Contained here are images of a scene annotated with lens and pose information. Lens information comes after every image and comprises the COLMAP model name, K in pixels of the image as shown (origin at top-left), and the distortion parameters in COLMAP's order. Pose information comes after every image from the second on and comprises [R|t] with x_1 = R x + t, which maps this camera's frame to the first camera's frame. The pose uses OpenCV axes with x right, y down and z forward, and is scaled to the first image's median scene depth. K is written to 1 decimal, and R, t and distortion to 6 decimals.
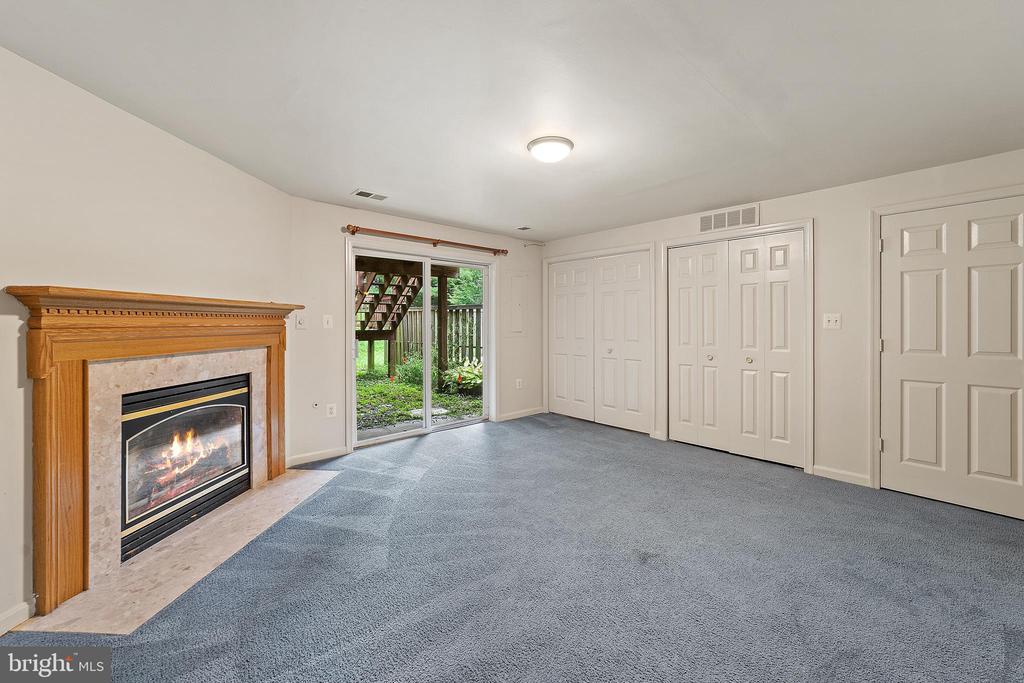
lens RADIAL K [[406.6, 0, 518.0], [0, 406.6, 326.0], [0, 0, 1]] dist [-0.000800, -0.000282]
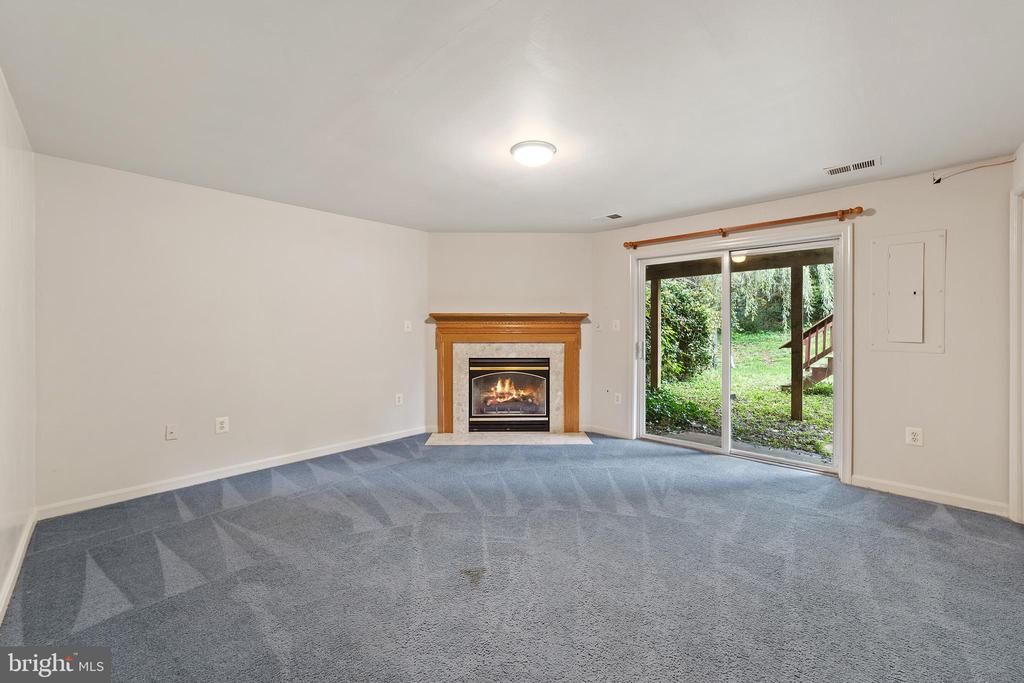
lens RADIAL K [[406.6, 0, 507.5], [0, 406.6, 332.7], [0, 0, 1]] dist [-0.000800, -0.000282]
pose [[0.079390, 0.015507, -0.996723, 0.900438], [-0.008251, 0.999855, 0.014899, -0.005630], [0.996810, 0.007042, 0.079506, 0.708059]]
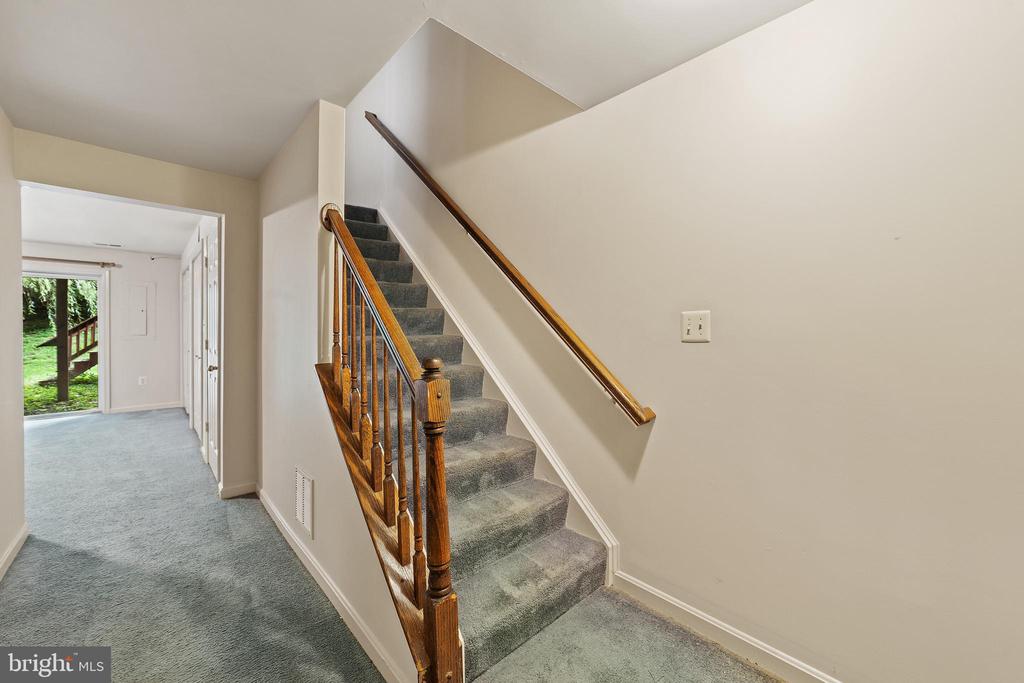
lens RADIAL K [[406.6, 0, 509.3], [0, 406.6, 335.3], [0, 0, 1]] dist [-0.000800, -0.000282]
pose [[0.999827, 0.011386, -0.014718, 1.851261], [-0.011405, 0.999934, -0.001186, 0.009155], [0.014703, 0.001354, 0.999891, -0.221759]]
